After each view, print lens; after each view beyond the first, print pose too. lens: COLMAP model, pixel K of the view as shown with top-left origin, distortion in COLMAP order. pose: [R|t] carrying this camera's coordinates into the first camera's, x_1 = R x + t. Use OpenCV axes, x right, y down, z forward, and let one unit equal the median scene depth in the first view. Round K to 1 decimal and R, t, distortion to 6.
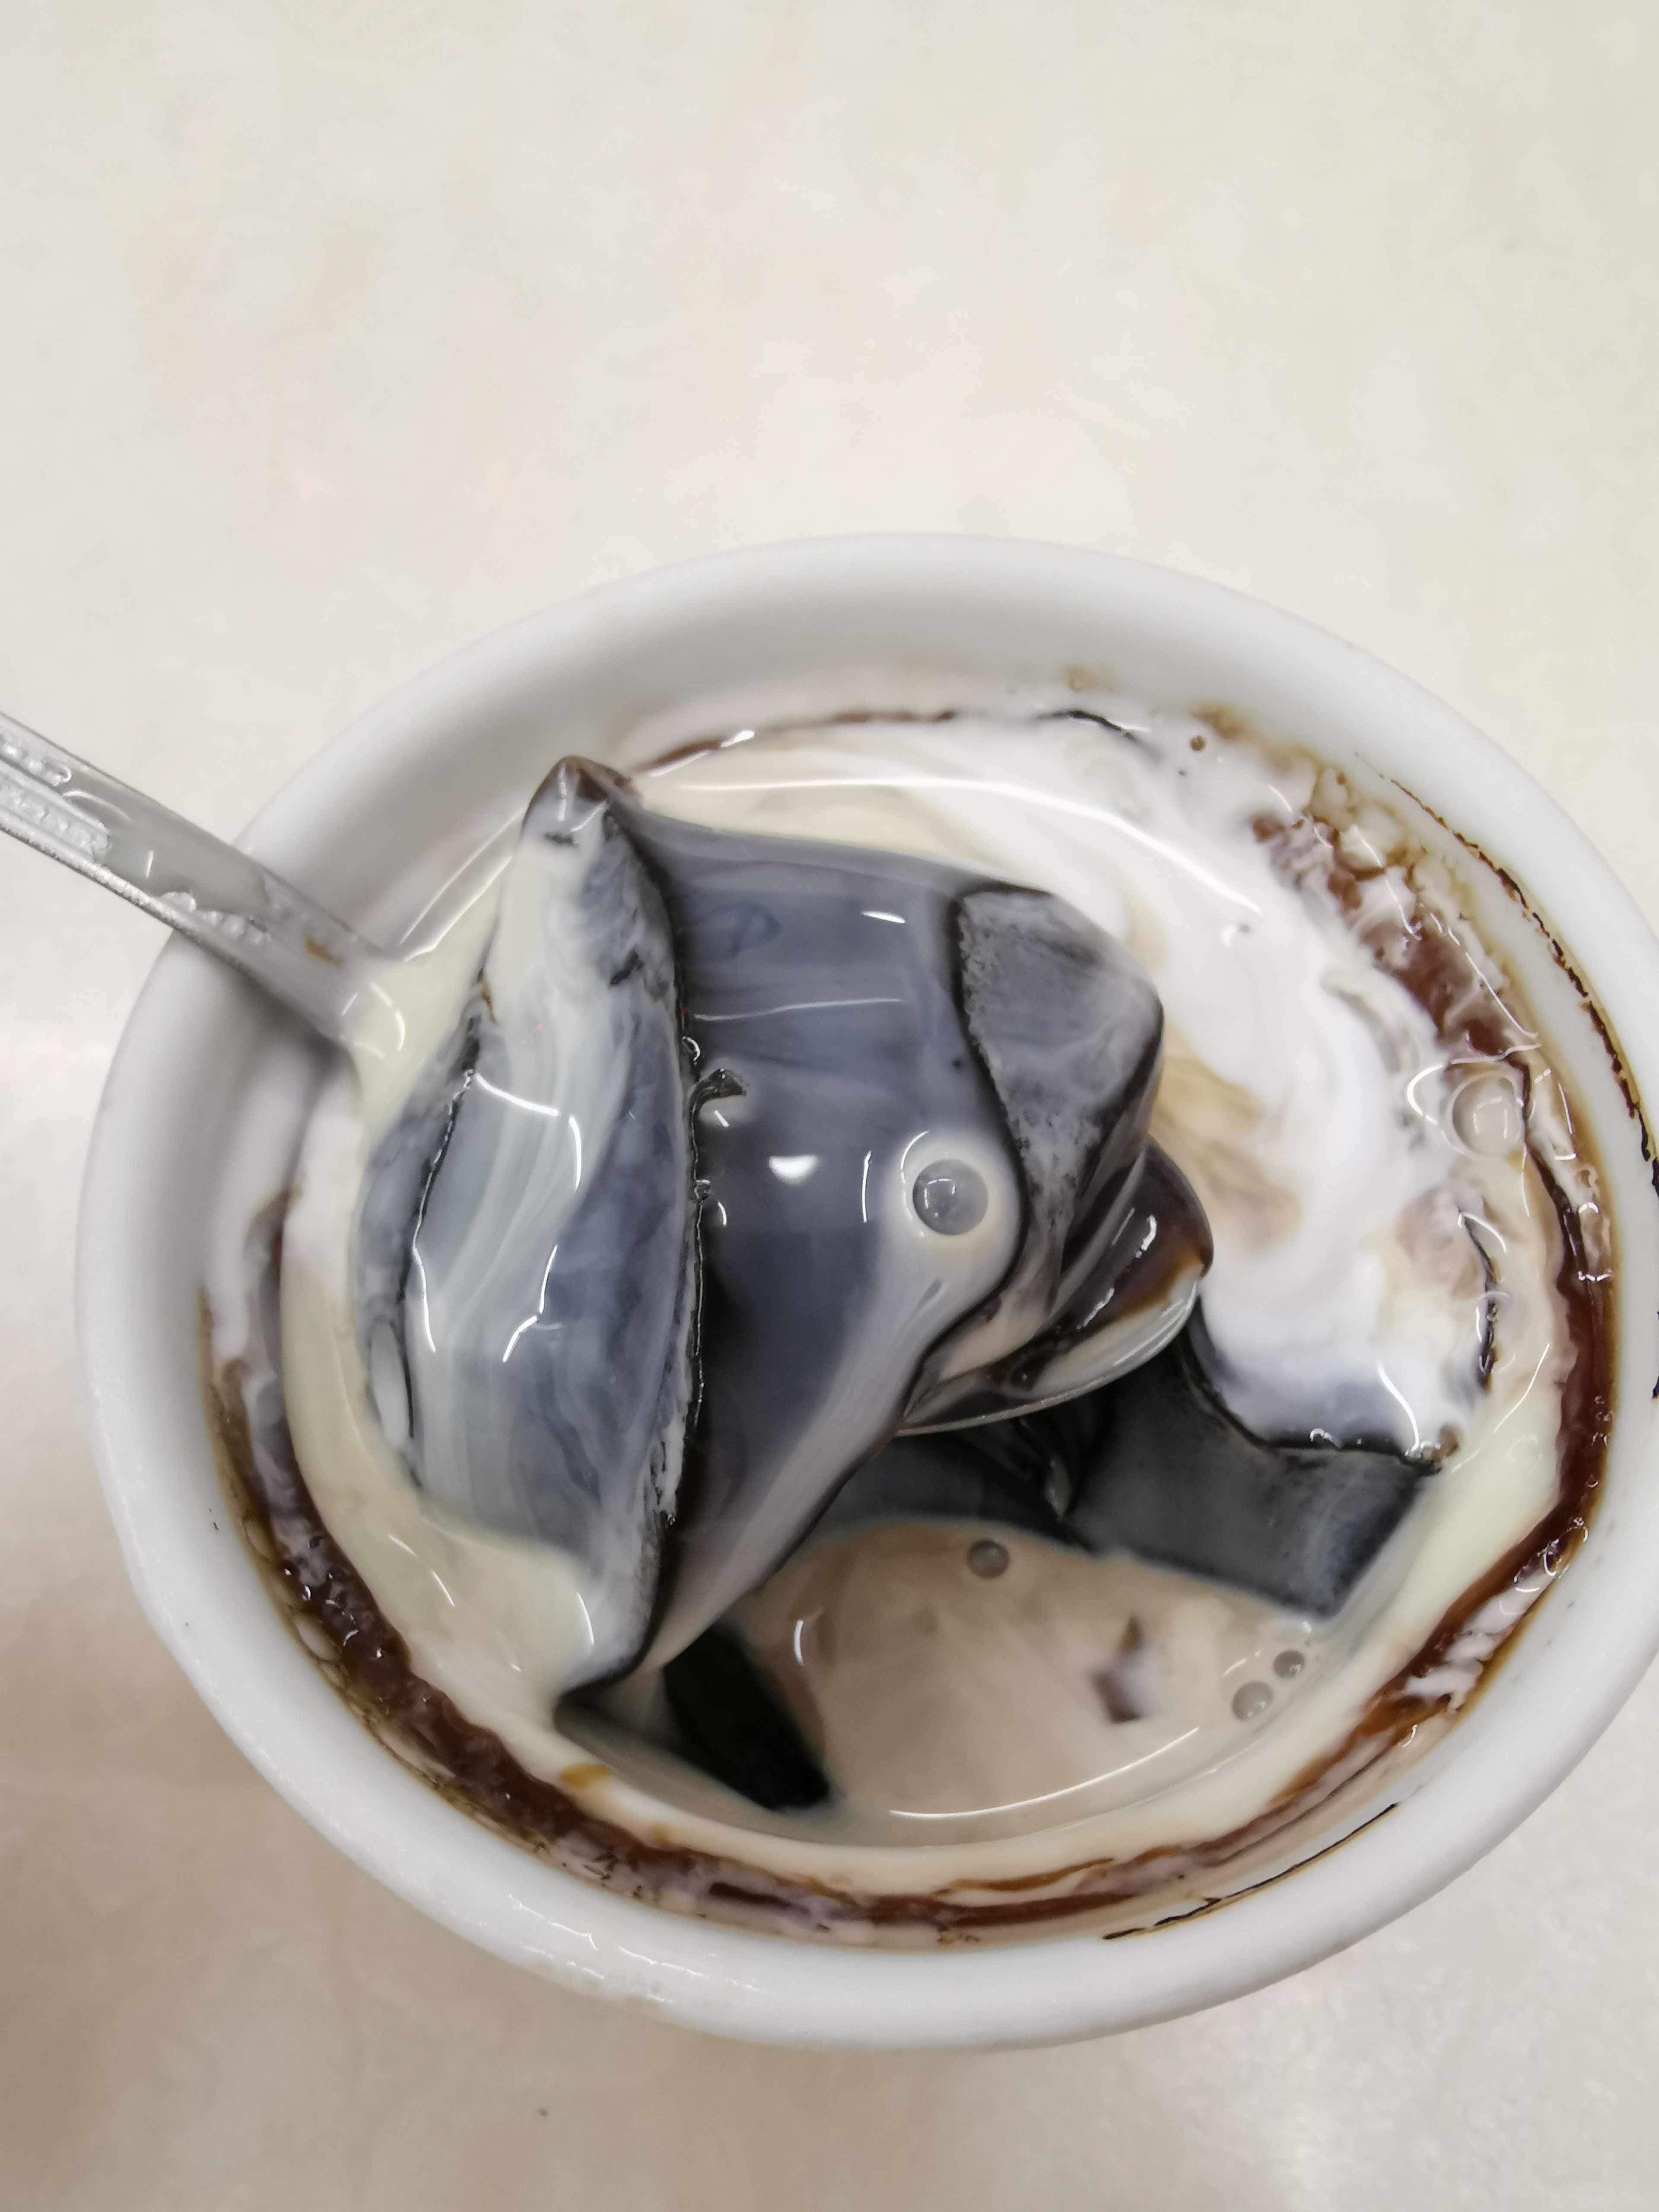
lens RADIAL K [[1689.6, 0, 840.1], [0, 1689.6, 1106.6], [0, 0, 1]] dist [-0.022490, 0.002516]
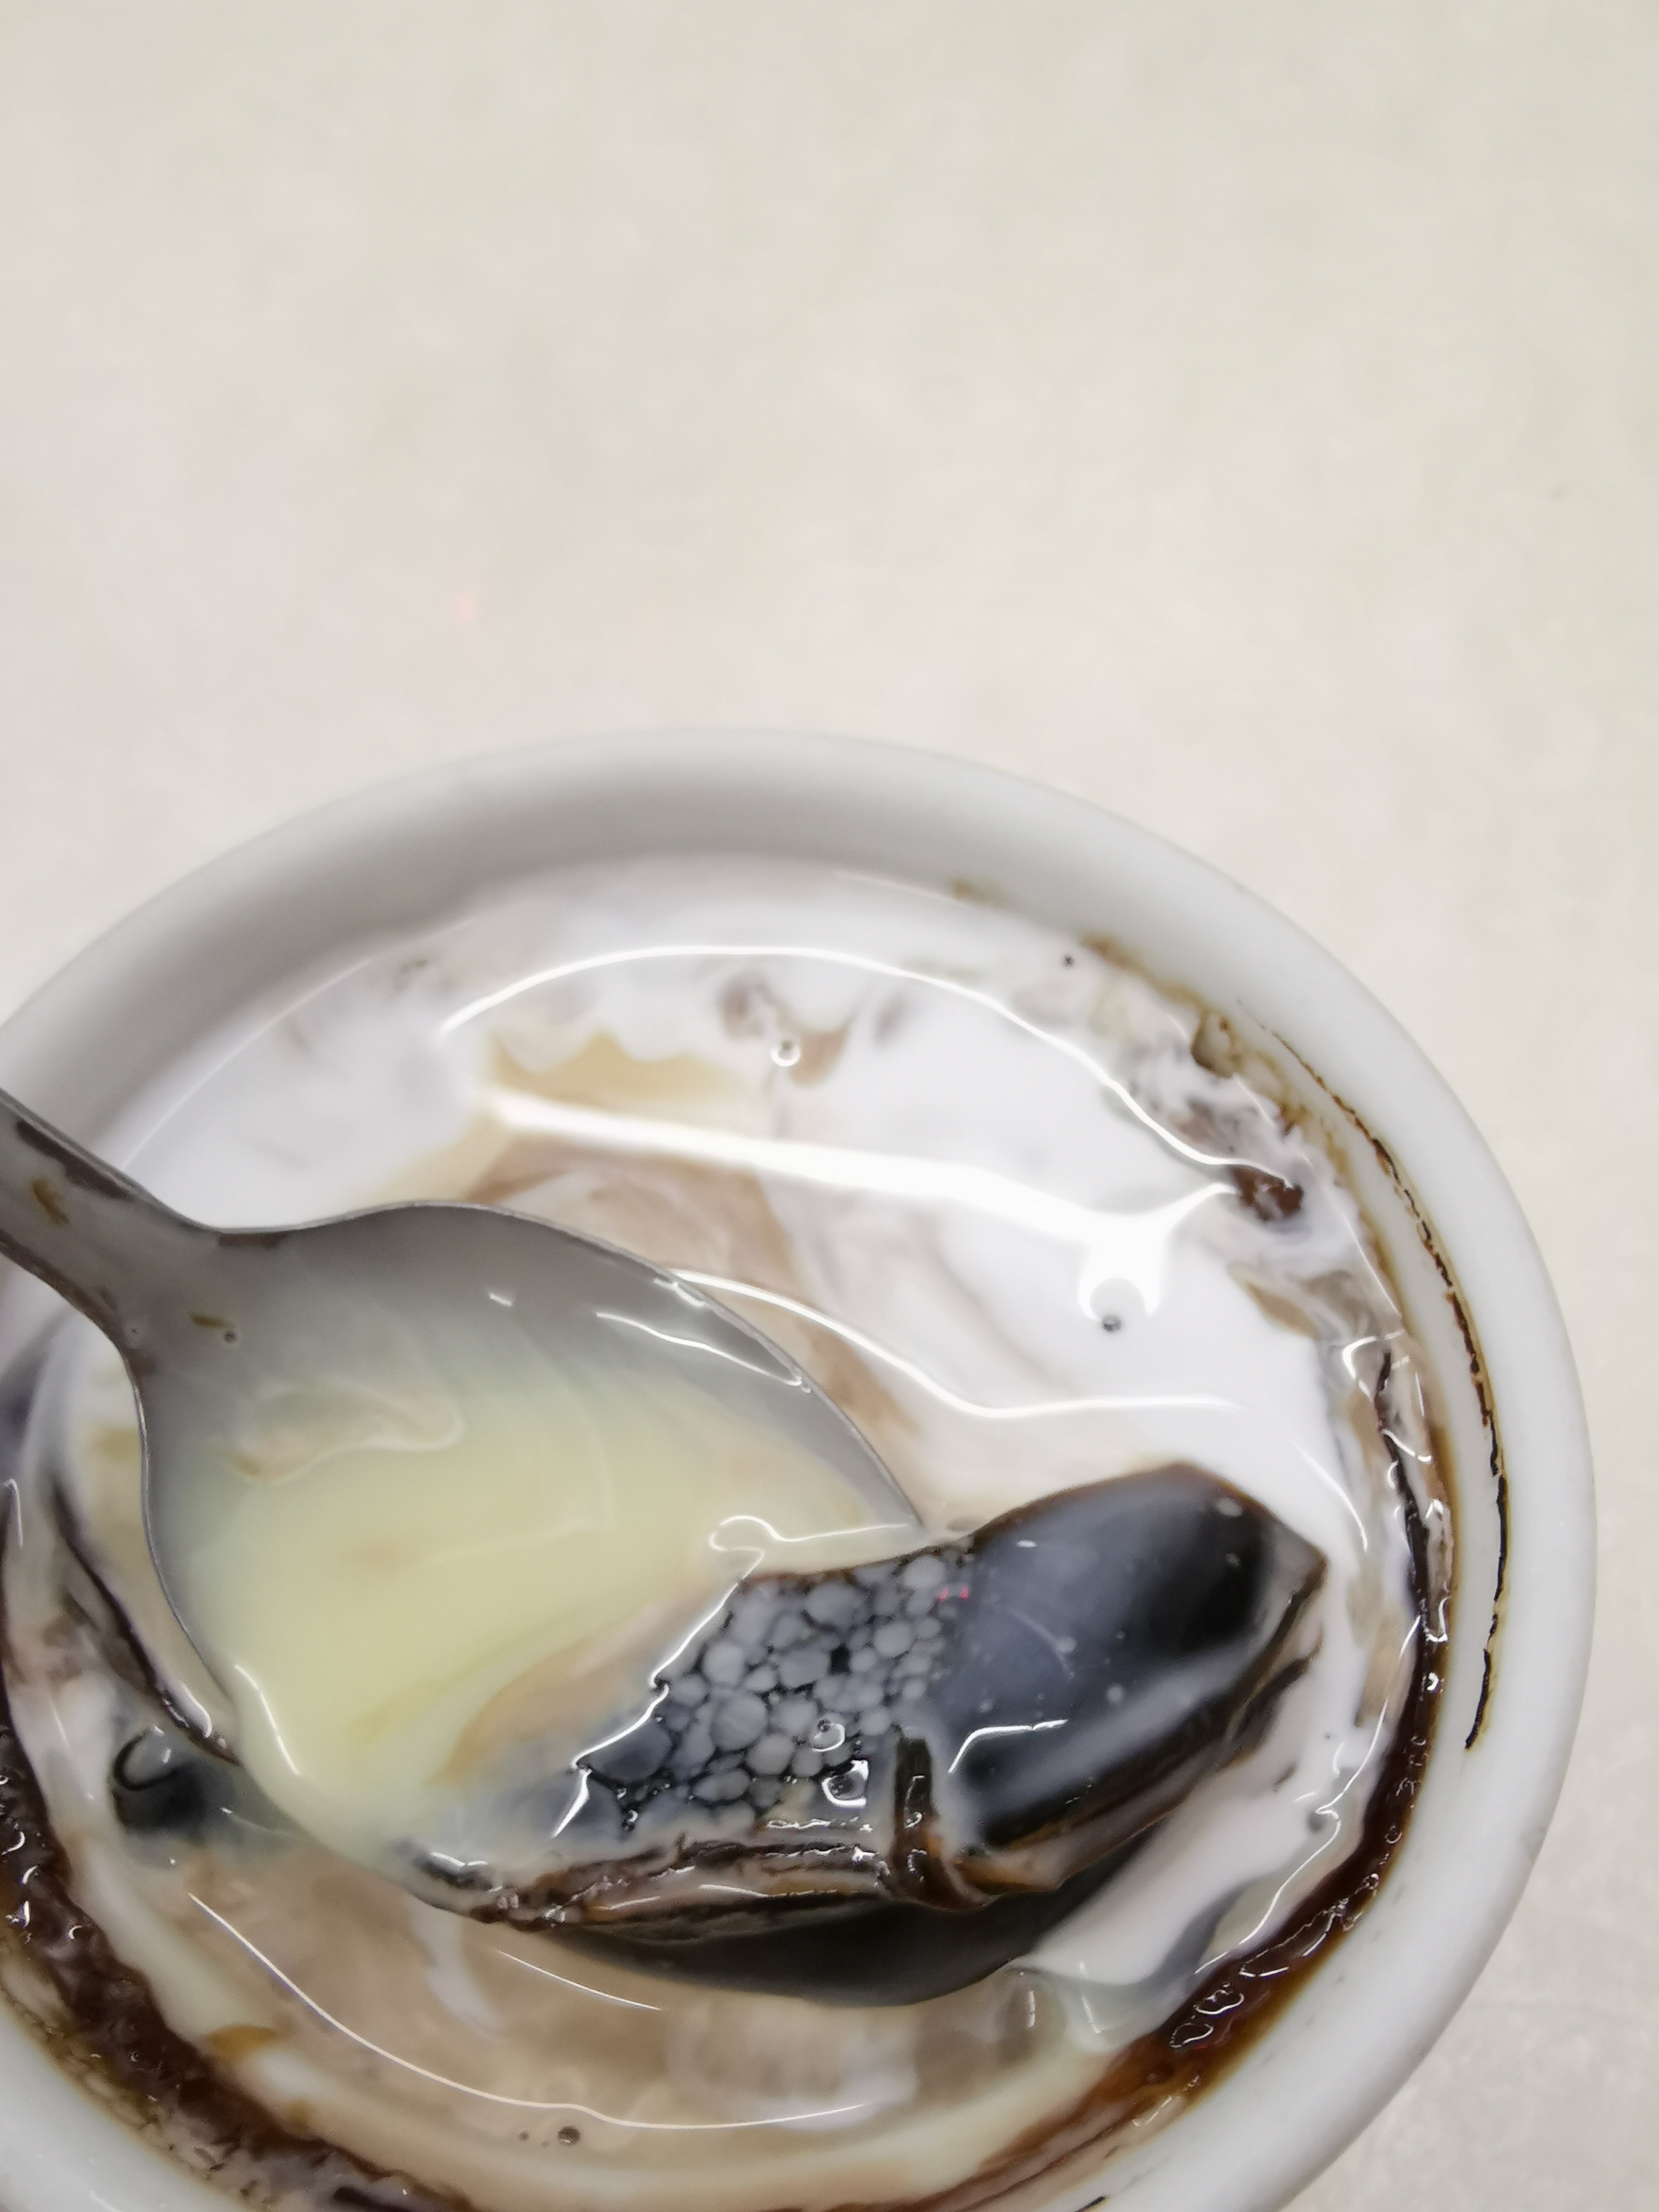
lens RADIAL K [[1689.6, 0, 817.1], [0, 1689.6, 1121.2], [0, 0, 1]] dist [-0.022490, 0.002516]
pose [[0.993981, 0.095899, -0.052960, 0.137164], [-0.100018, 0.991639, -0.081542, -0.044899], [0.044698, 0.086348, 0.995262, 0.057205]]
